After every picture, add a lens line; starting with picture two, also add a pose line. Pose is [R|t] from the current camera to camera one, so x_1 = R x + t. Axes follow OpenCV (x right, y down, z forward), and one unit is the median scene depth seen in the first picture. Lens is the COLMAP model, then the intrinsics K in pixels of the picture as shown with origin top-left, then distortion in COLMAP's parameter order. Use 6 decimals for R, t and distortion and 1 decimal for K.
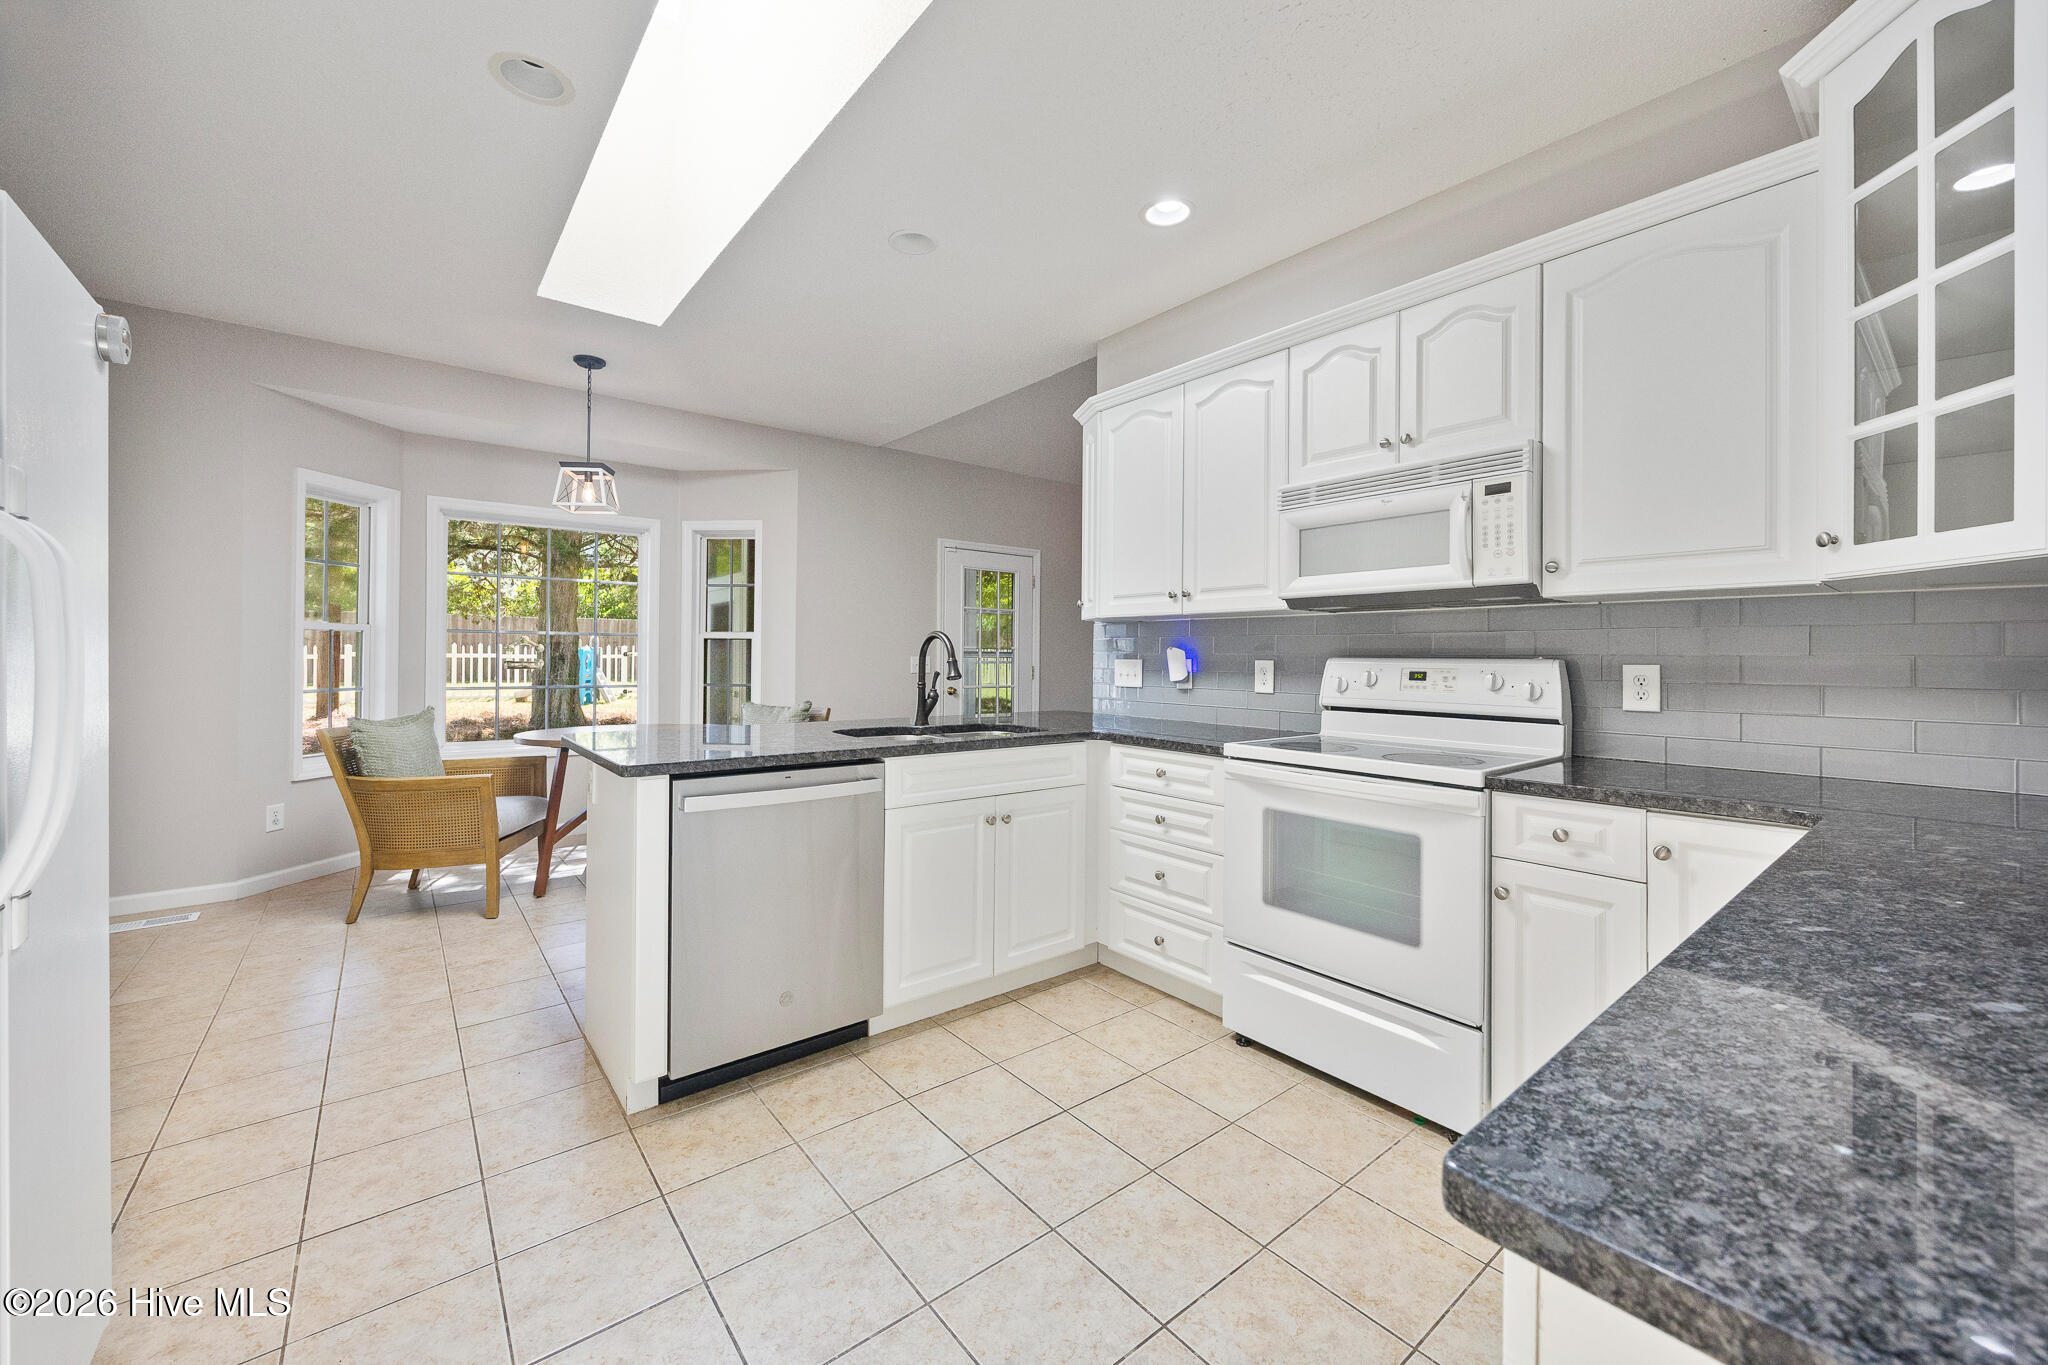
lens RADIAL K [[789.3, 0, 1031.5], [0, 789.3, 676.7], [0, 0, 1]] dist [-0.000577, 0.000183]
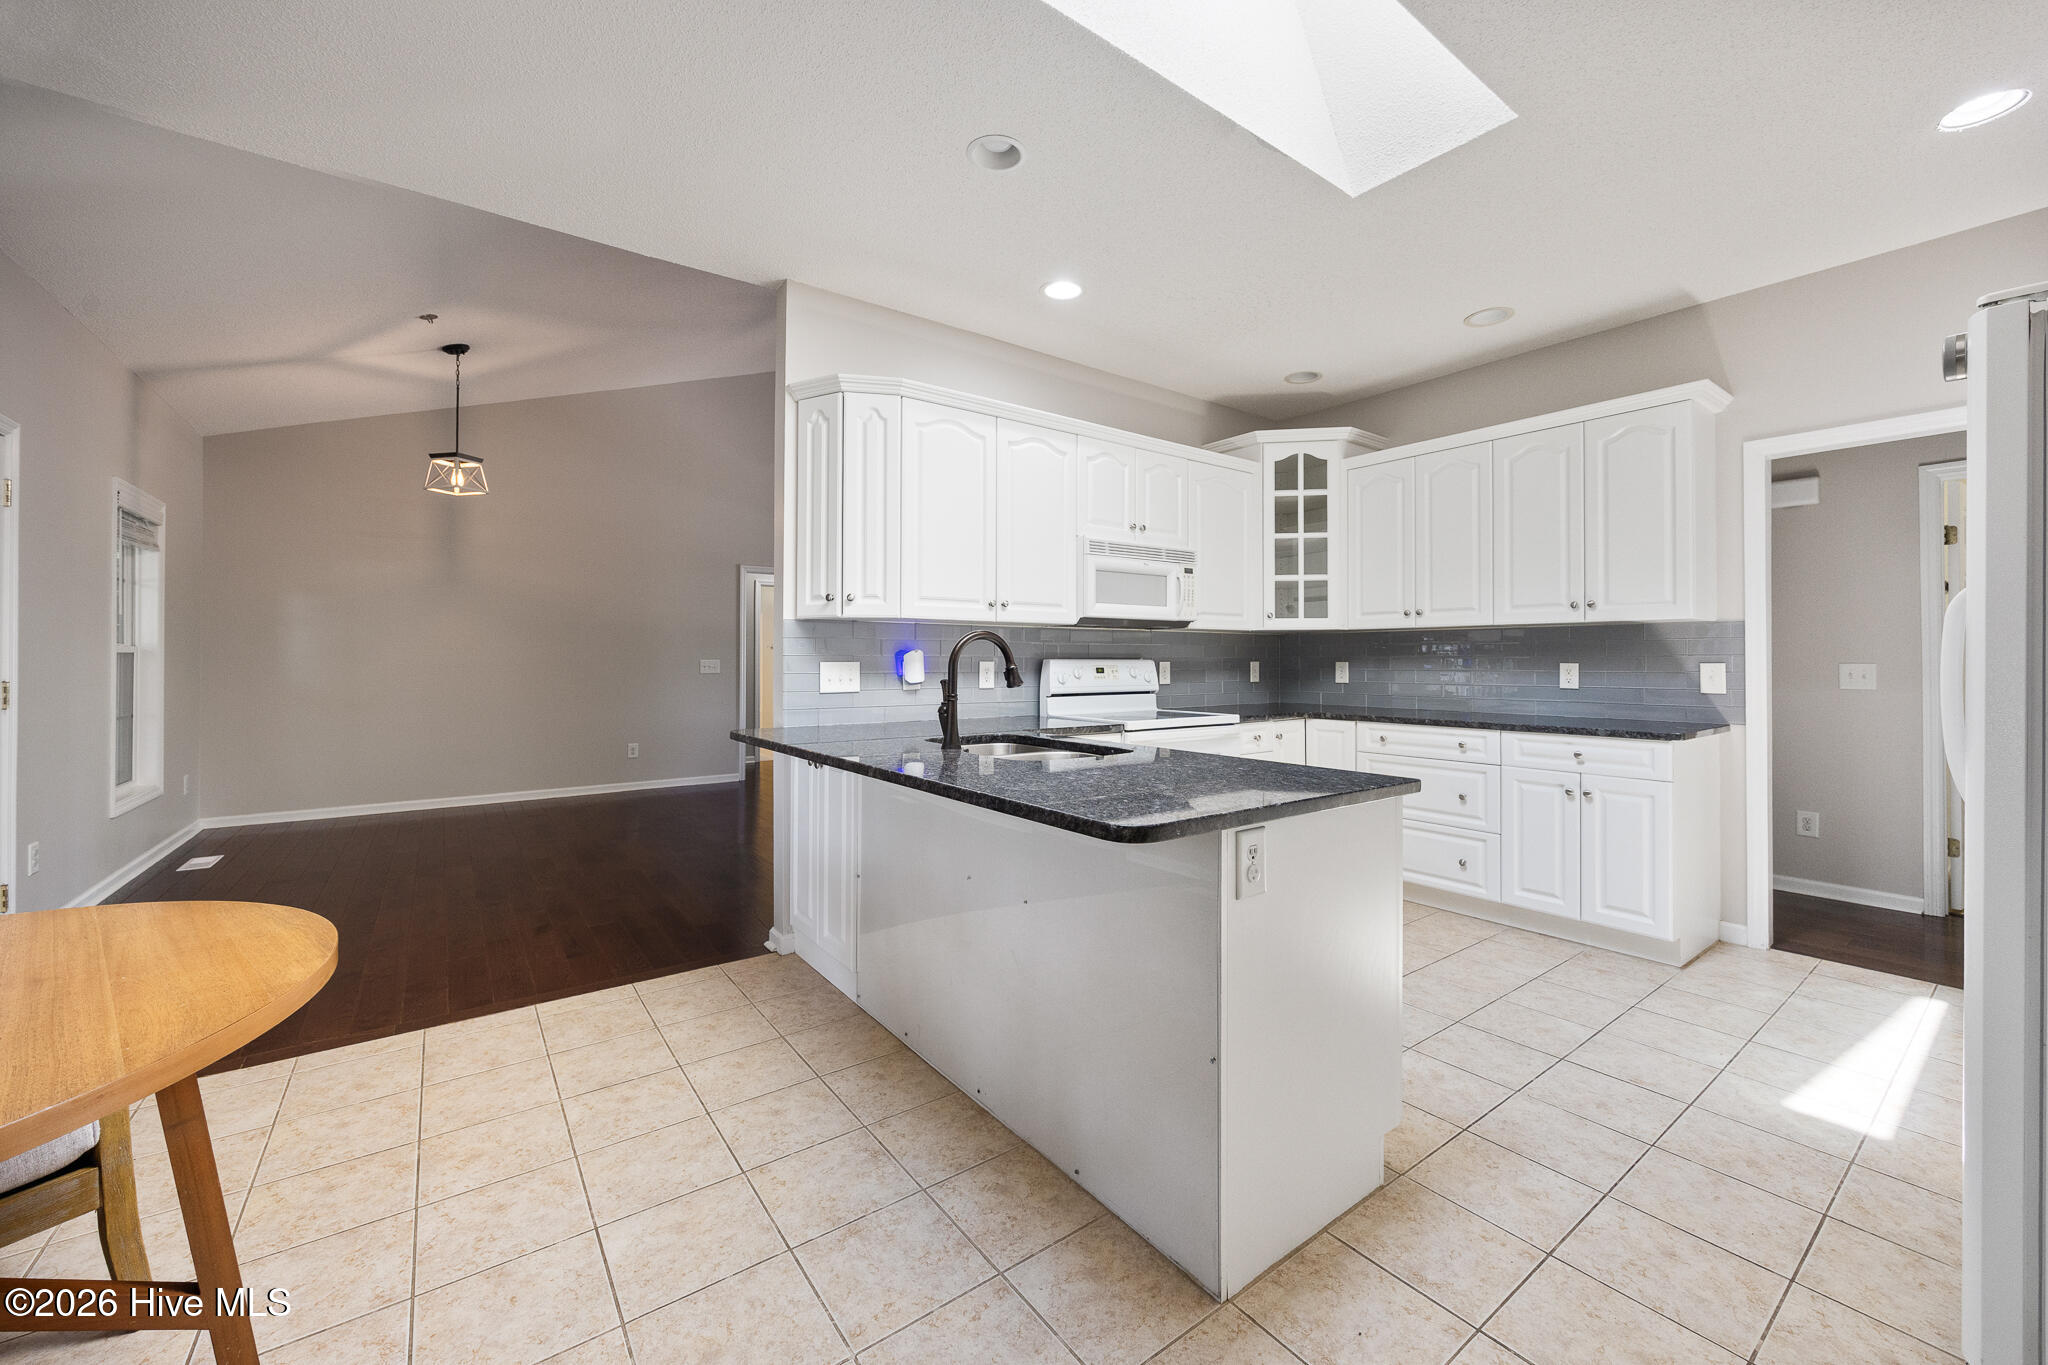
lens RADIAL K [[789.3, 0, 1024.0], [0, 789.3, 683.8], [0, 0, 1]] dist [-0.000577, 0.000183]
pose [[0.050736, -0.038881, 0.997955, -1.368229], [0.024515, 0.998989, 0.037675, -0.046444], [-0.998411, 0.022554, 0.051638, 1.318594]]
